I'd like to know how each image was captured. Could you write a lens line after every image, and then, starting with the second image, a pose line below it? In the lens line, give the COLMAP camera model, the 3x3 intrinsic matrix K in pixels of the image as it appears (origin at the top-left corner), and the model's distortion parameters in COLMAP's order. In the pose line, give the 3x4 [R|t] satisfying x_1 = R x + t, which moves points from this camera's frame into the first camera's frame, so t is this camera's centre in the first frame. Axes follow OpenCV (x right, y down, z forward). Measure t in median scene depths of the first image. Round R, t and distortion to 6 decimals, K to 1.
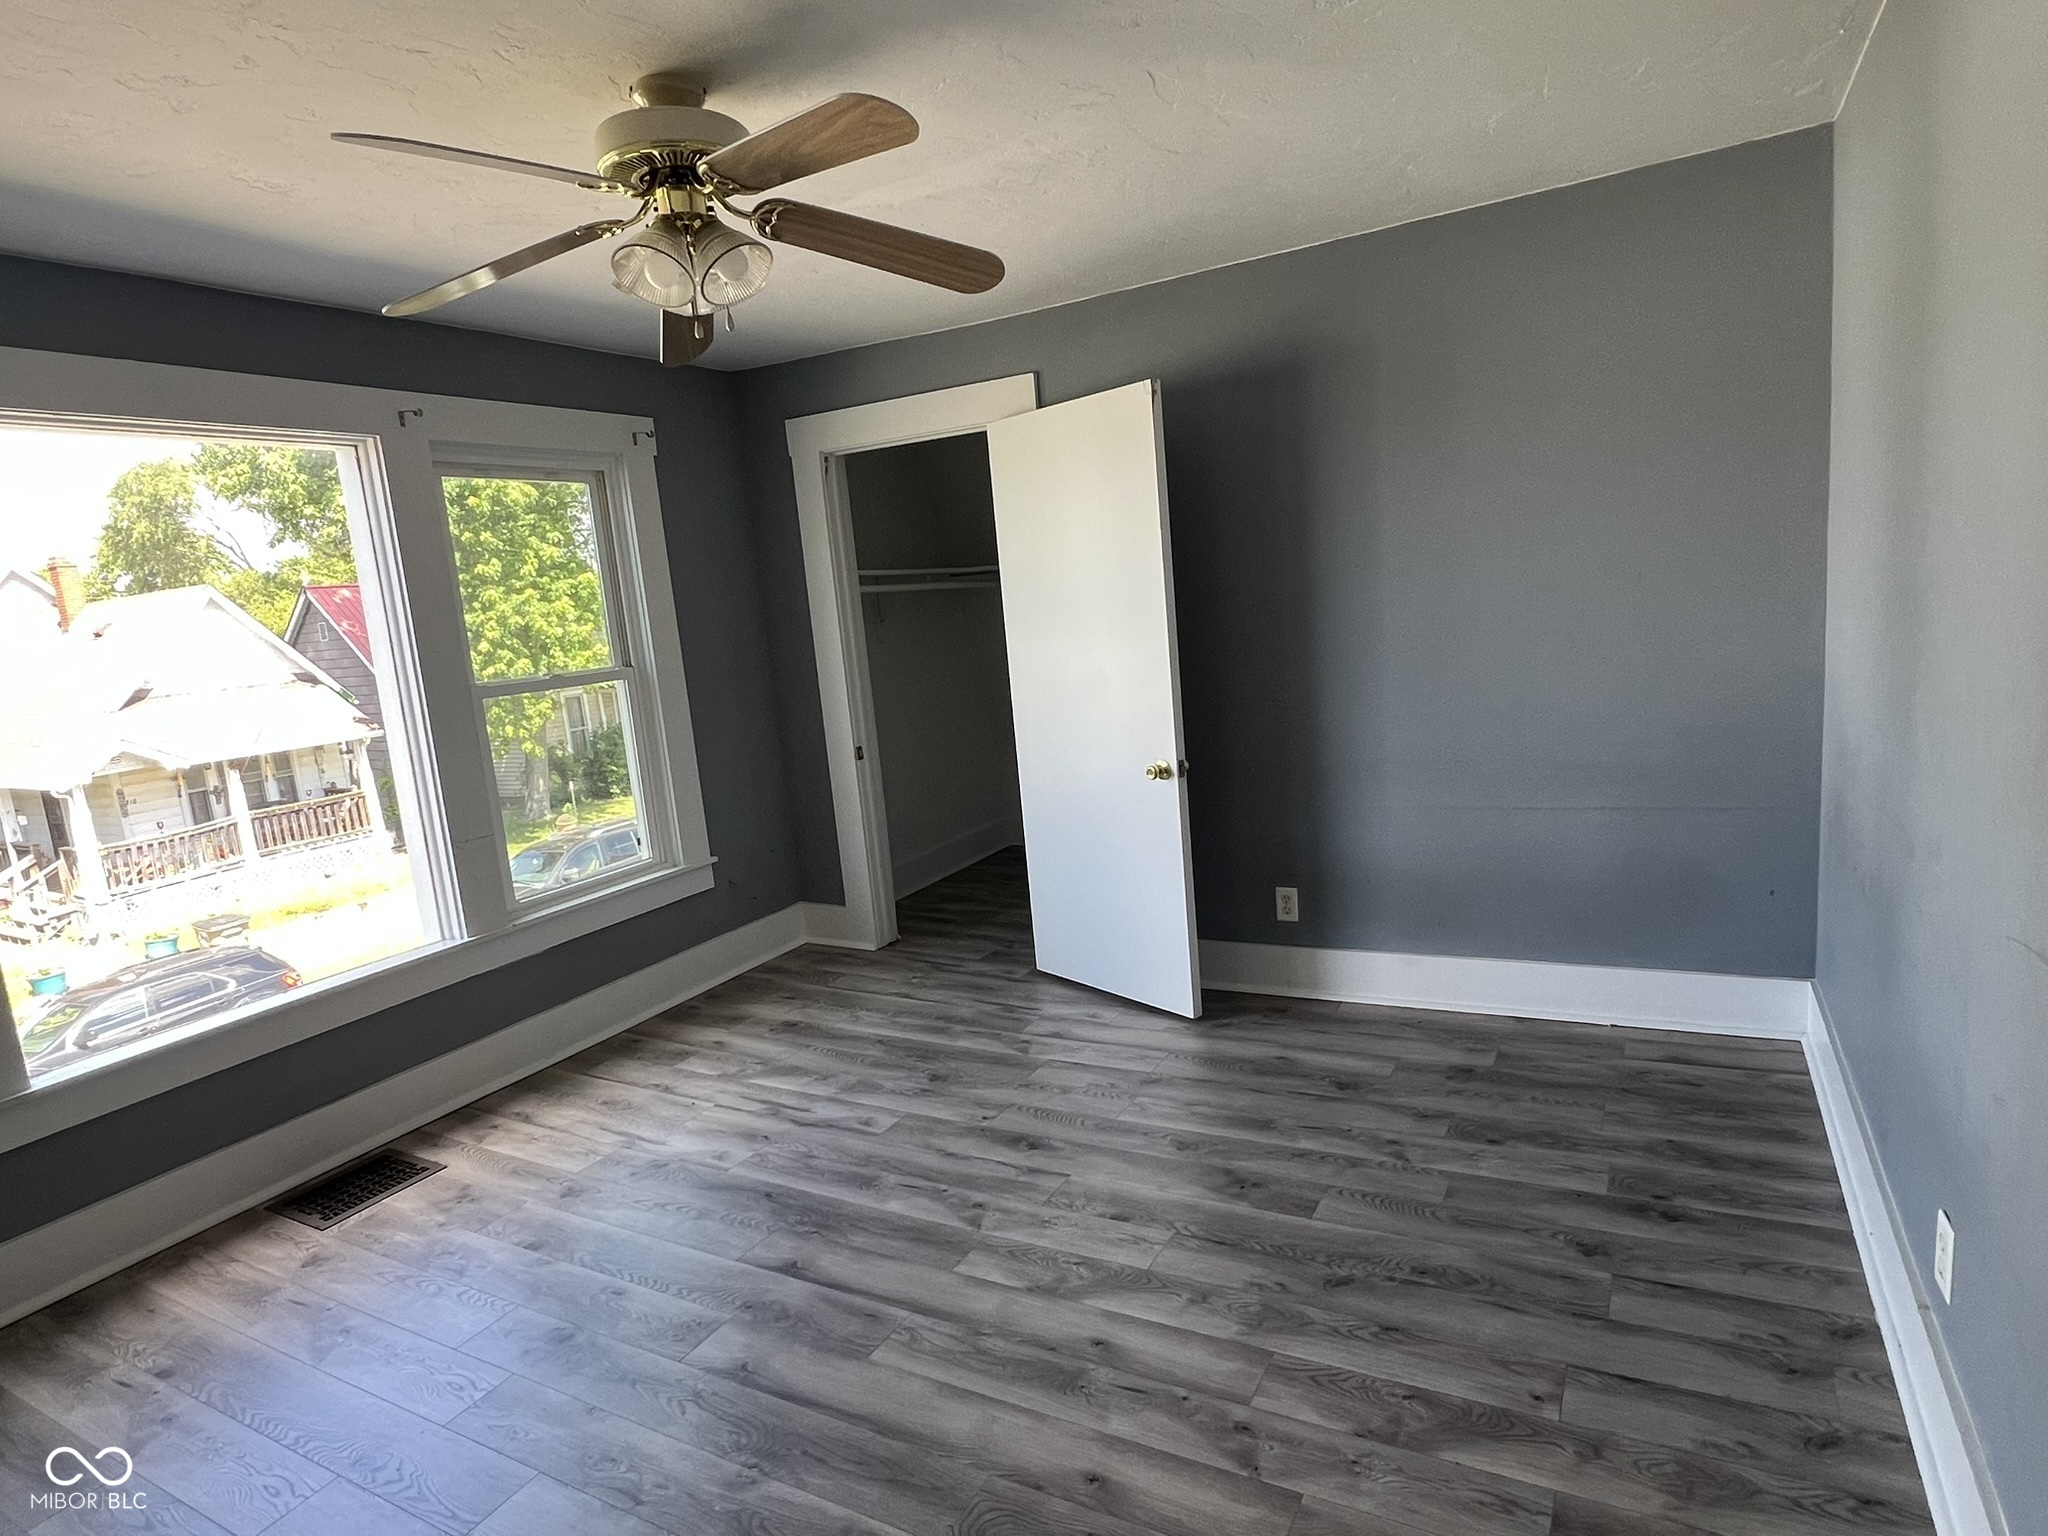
lens RADIAL K [[1155.4, 0, 1016.5], [0, 1155.4, 775.1], [0, 0, 1]] dist [-0.001948, 0.000036]
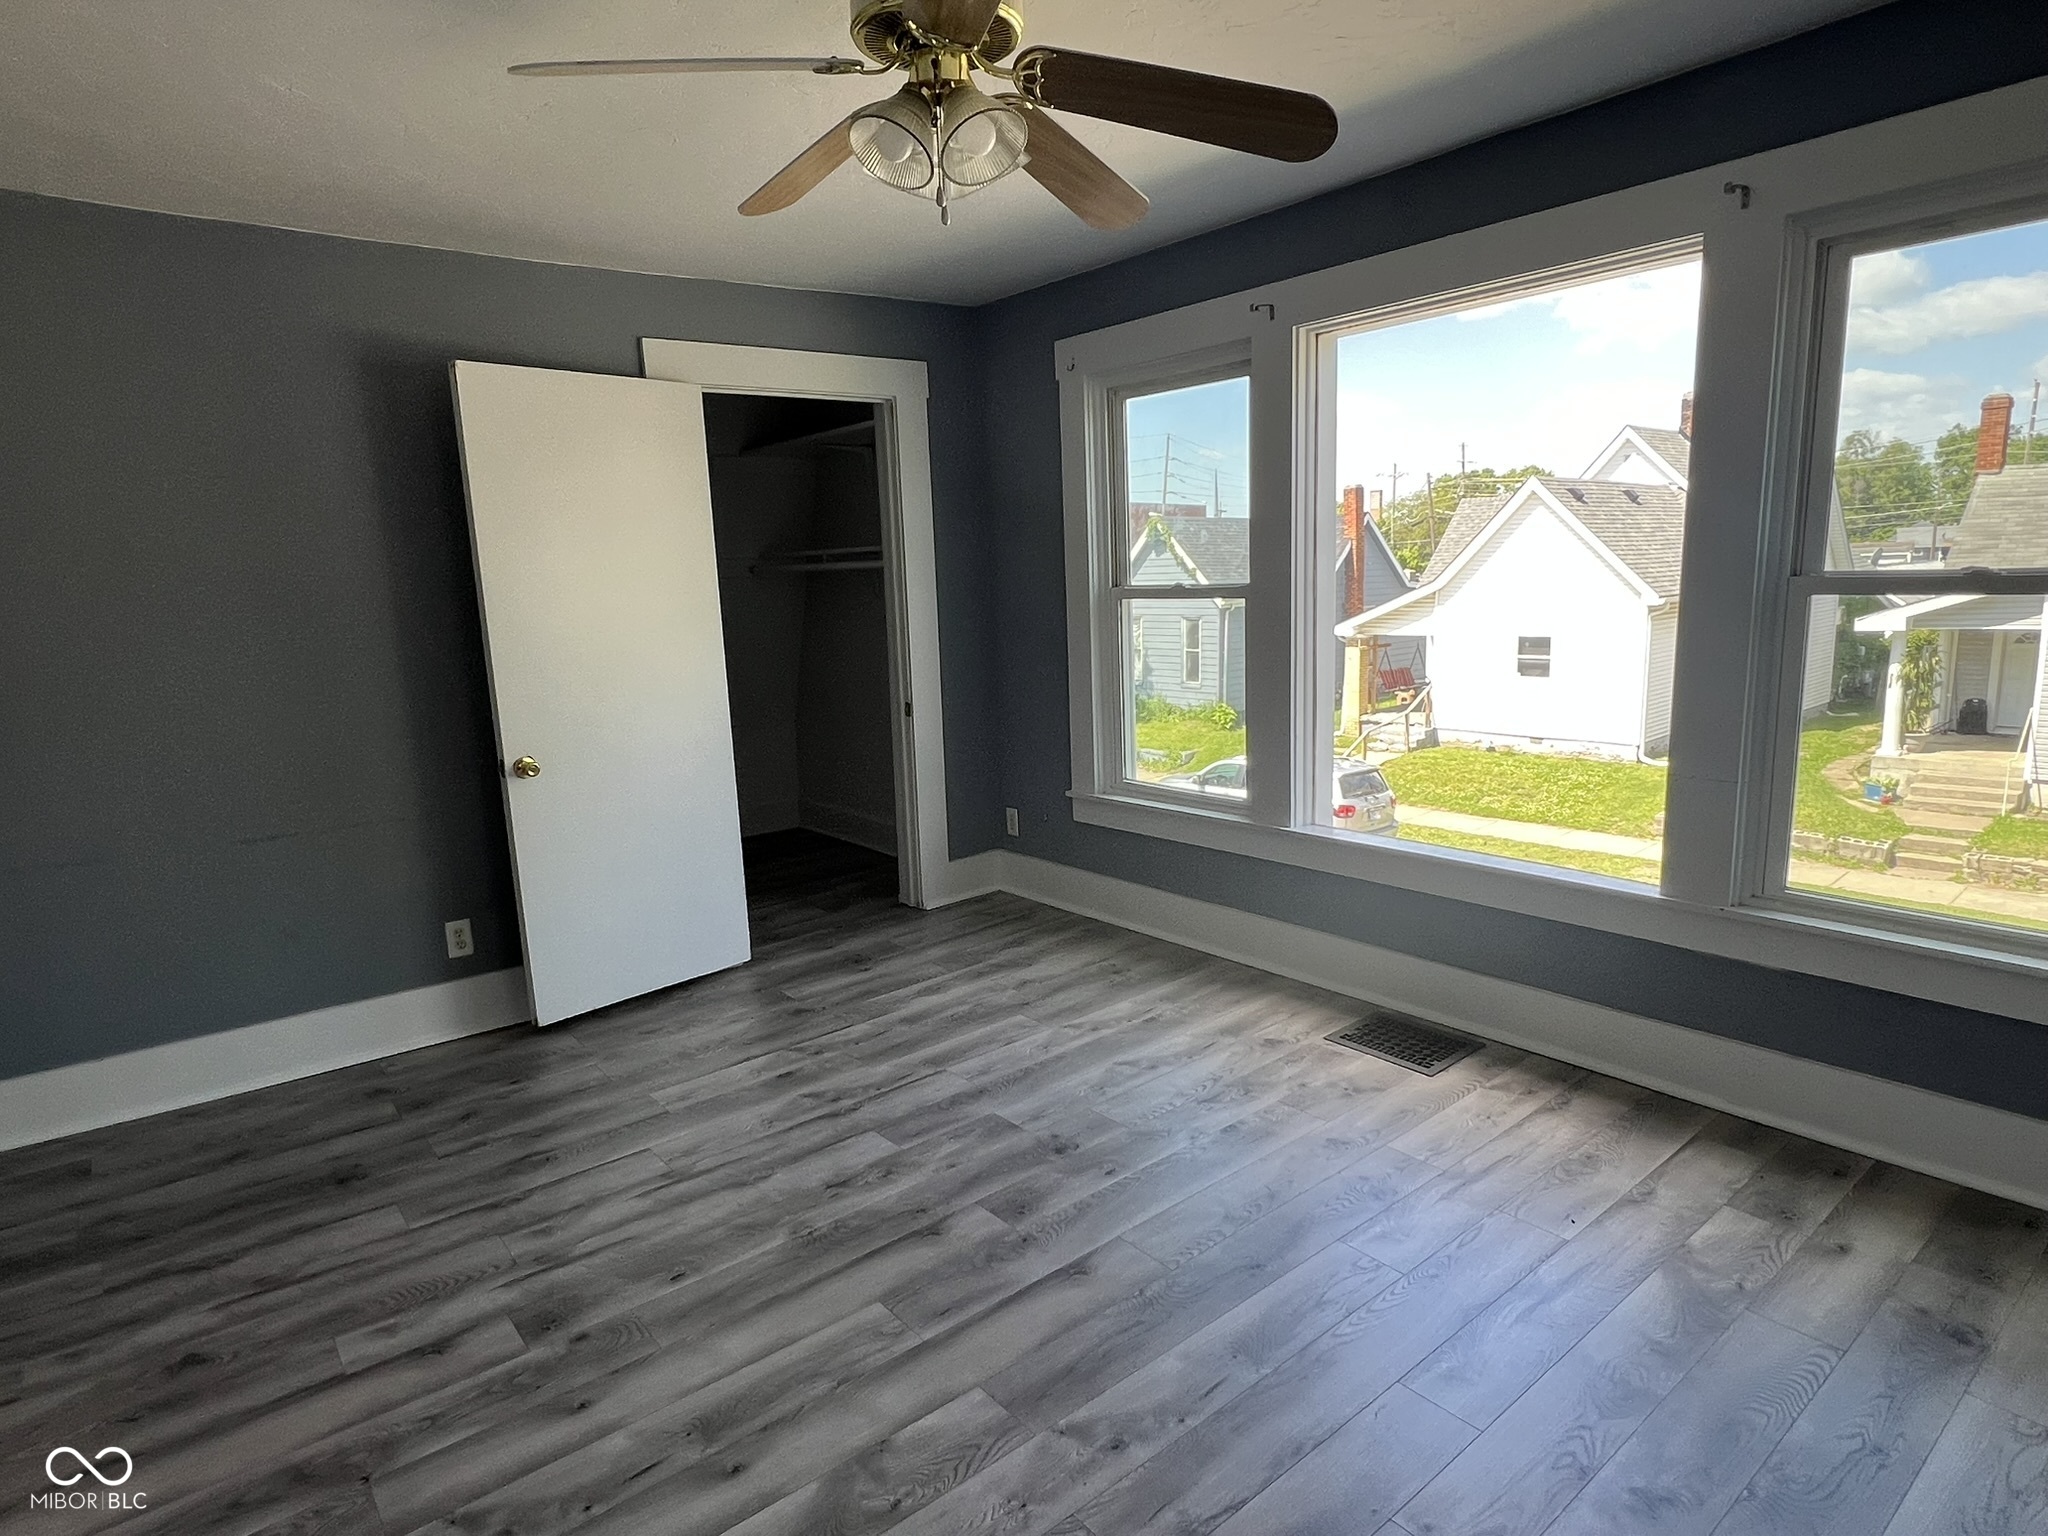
lens RADIAL K [[1155.4, 0, 1016.5], [0, 1155.4, 775.1], [0, 0, 1]] dist [-0.001948, 0.000036]
pose [[-0.371265, 0.269811, -0.888462, 0.348787], [-0.068614, 0.946263, 0.316036, -0.146746], [0.925988, 0.178294, -0.332802, 0.804034]]
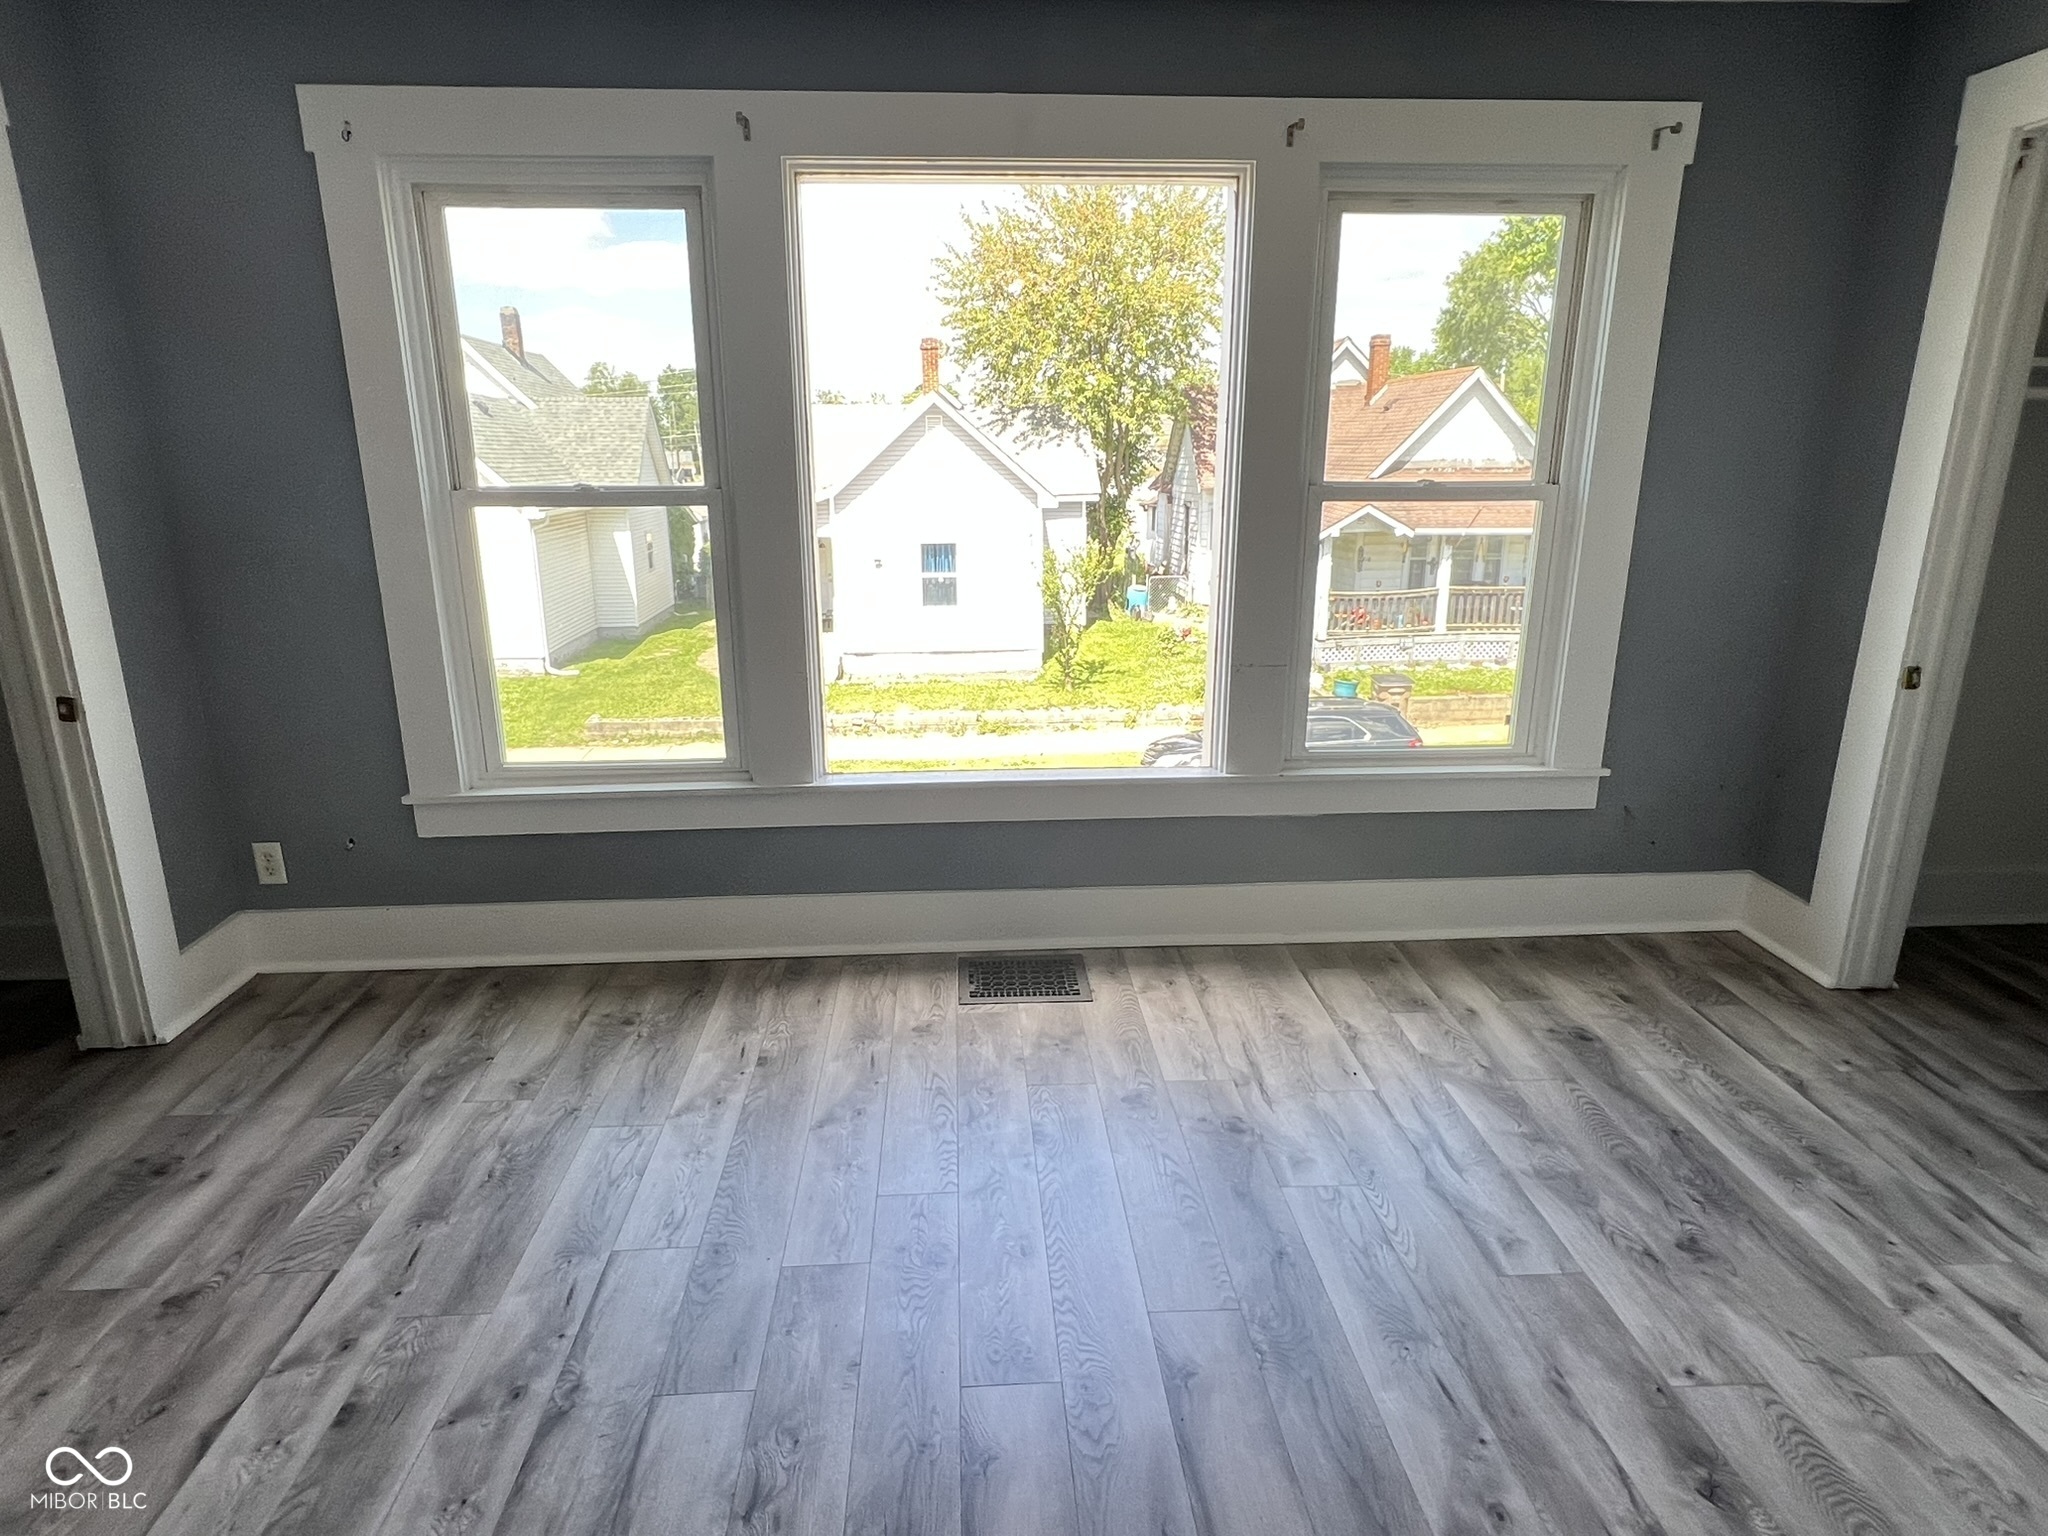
lens RADIAL K [[1155.4, 0, 1016.5], [0, 1155.4, 775.1], [0, 0, 1]] dist [-0.001948, 0.000036]
pose [[0.533376, 0.313673, -0.785569, 0.125736], [-0.176705, 0.949531, 0.259164, -0.055126], [0.827215, 0.000582, 0.561885, 0.356958]]
